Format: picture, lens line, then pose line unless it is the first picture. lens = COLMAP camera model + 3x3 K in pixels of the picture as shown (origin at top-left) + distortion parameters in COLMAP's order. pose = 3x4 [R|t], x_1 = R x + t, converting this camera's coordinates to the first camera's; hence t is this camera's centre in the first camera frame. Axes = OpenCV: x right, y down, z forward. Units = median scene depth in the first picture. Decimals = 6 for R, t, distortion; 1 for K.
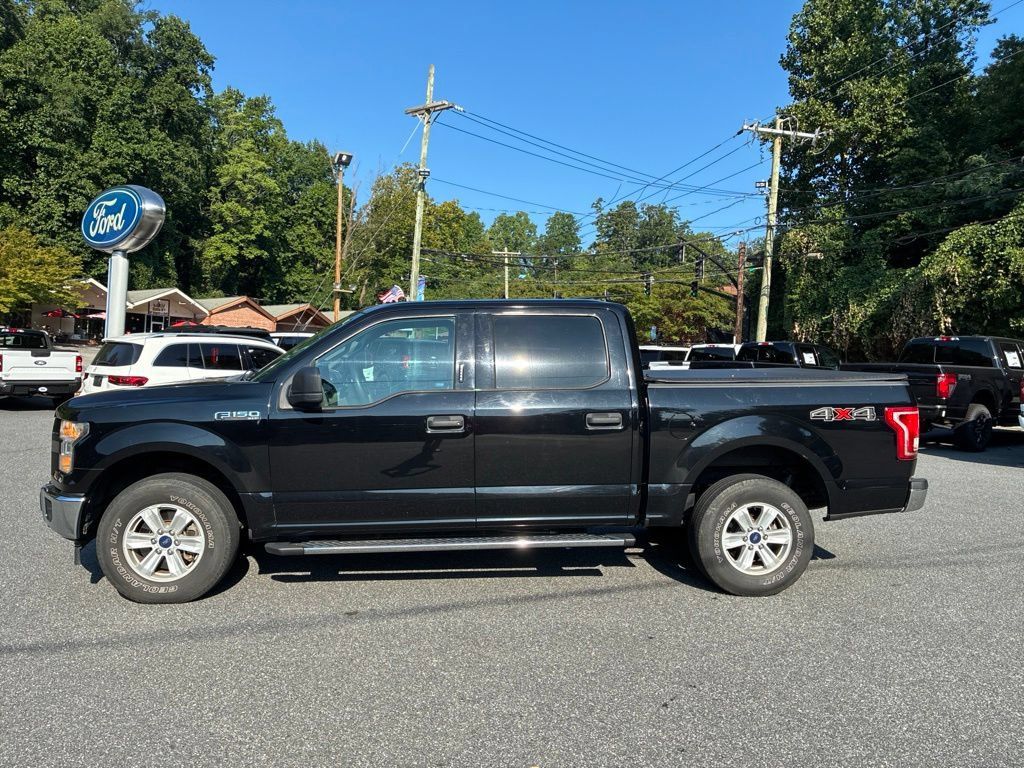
lens RADIAL K [[783.9, 0, 505.5], [0, 783.9, 383.2], [0, 0, 1]] dist [-0.006748, -0.019489]
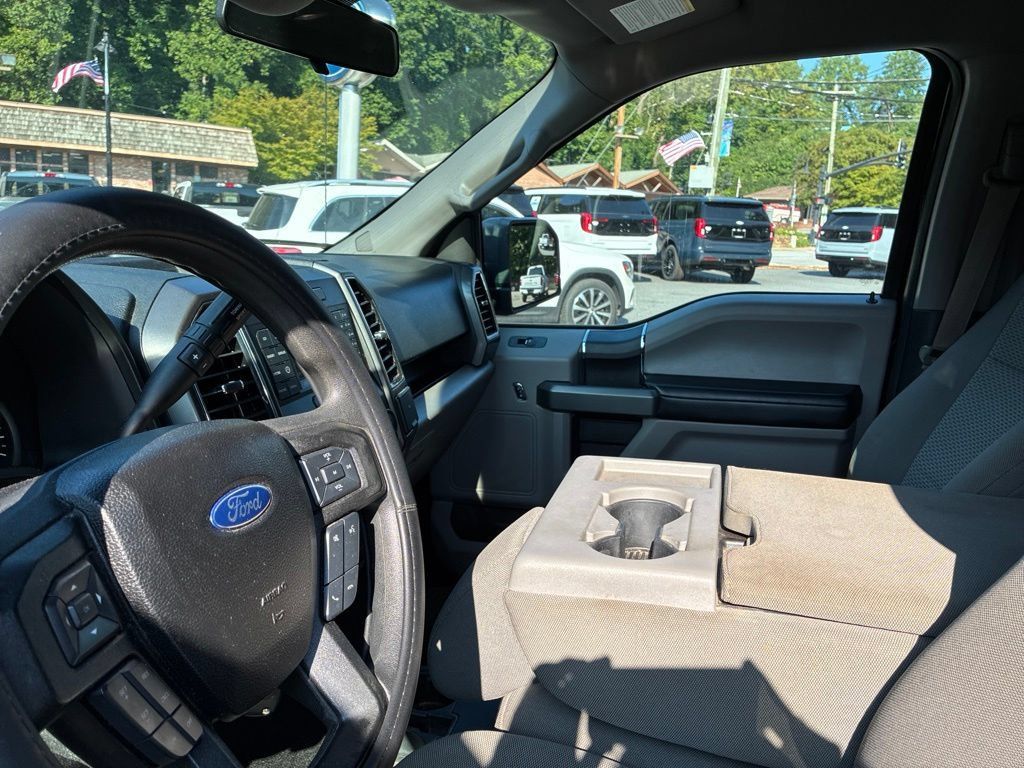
lens RADIAL K [[773.7, 0, 512.4], [0, 773.7, 380.5], [0, 0, 1]] dist [0.064208, -0.093314]
pose [[0.936013, 0.077367, -0.343357, -0.010207], [-0.019568, 0.985472, 0.168709, -0.001940], [0.351421, -0.151195, 0.923928, 0.077116]]
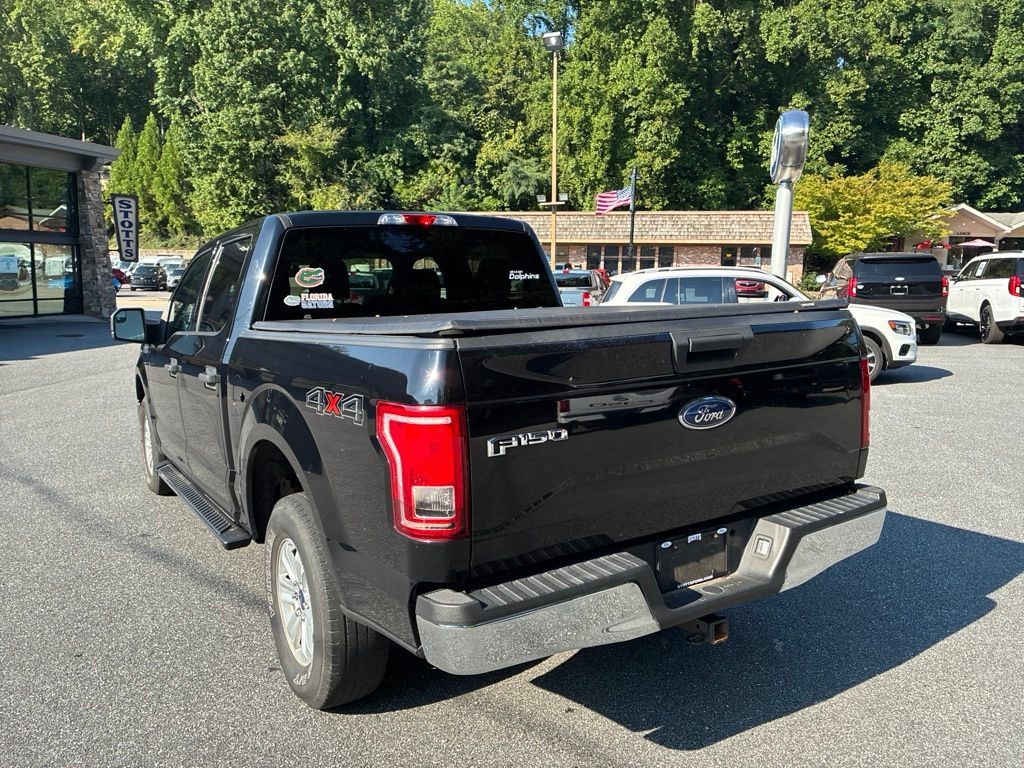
lens RADIAL K [[773.7, 0, 517.9], [0, 773.7, 383.6], [0, 0, 1]] dist [0.064208, -0.093314]
pose [[0.432089, 0.084355, -0.897877, 0.088159], [-0.005514, 0.995844, 0.090905, -0.001467], [0.901814, -0.034328, 0.430759, 0.088601]]
